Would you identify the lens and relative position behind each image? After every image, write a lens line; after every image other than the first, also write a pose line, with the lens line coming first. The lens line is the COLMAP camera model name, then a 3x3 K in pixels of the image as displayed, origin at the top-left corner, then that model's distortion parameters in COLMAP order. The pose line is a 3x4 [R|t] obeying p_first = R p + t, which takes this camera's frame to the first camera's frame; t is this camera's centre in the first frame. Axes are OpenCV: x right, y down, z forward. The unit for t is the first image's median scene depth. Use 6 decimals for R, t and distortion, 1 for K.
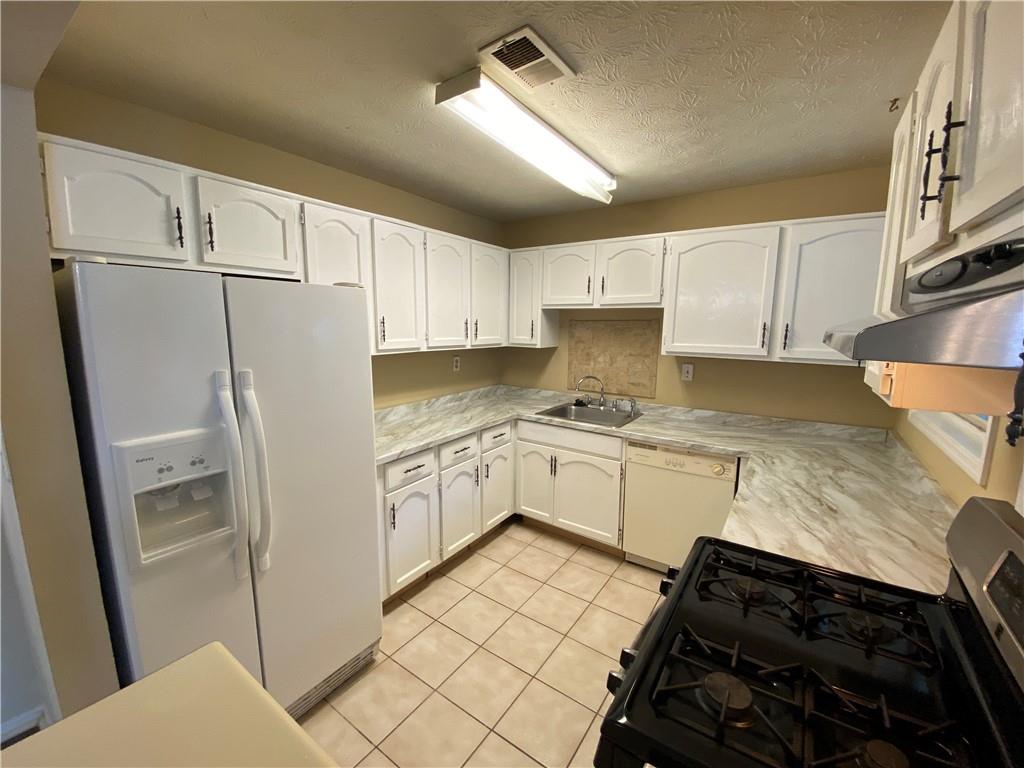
lens RADIAL K [[420.9, 0, 506.5], [0, 420.9, 383.3], [0, 0, 1]] dist [0.004208, -0.010119]
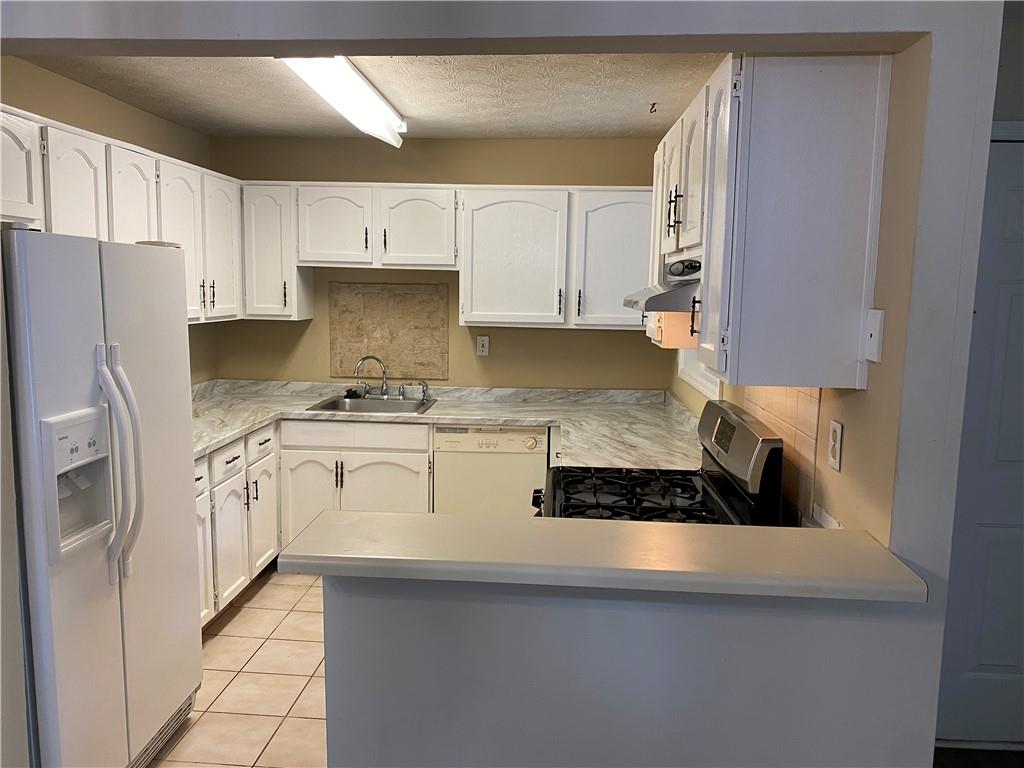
lens RADIAL K [[776.8, 0, 507.9], [0, 776.8, 385.5], [0, 0, 1]] dist [0.023263, -0.036185]
pose [[0.856702, -0.062292, 0.512036, -0.403743], [0.067291, 0.997695, 0.008788, 0.052525], [-0.511403, 0.026927, 0.858919, -0.449164]]
